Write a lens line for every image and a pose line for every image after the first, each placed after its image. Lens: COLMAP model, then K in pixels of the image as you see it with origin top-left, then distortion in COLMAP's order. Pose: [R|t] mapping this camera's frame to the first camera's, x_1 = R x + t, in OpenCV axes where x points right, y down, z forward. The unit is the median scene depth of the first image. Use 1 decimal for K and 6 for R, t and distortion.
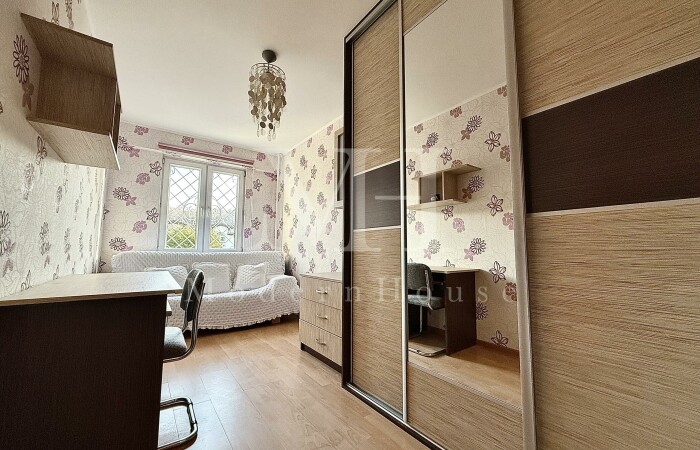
lens RADIAL K [[278.7, 0, 347.1], [0, 278.7, 224.6], [0, 0, 1]] dist [0.000288, 0.000029]
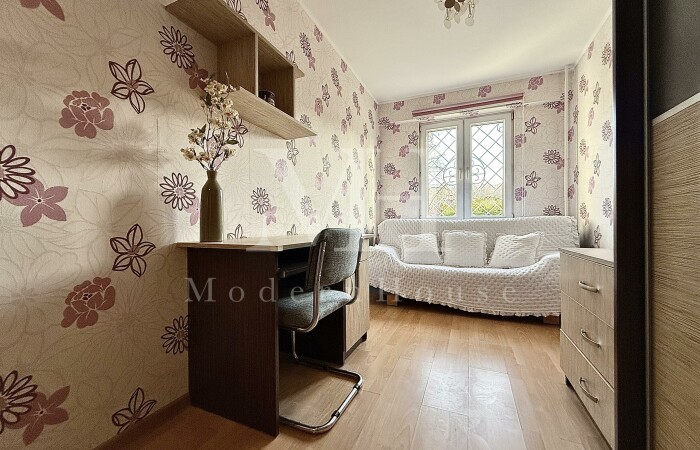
lens RADIAL K [[278.7, 0, 347.1], [0, 278.7, 224.6], [0, 0, 1]] dist [0.000288, 0.000029]
pose [[0.498918, -0.010980, -0.866580, 0.066471], [0.084672, 0.995753, 0.036132, 0.052265], [0.862503, -0.091403, 0.497729, 0.253415]]
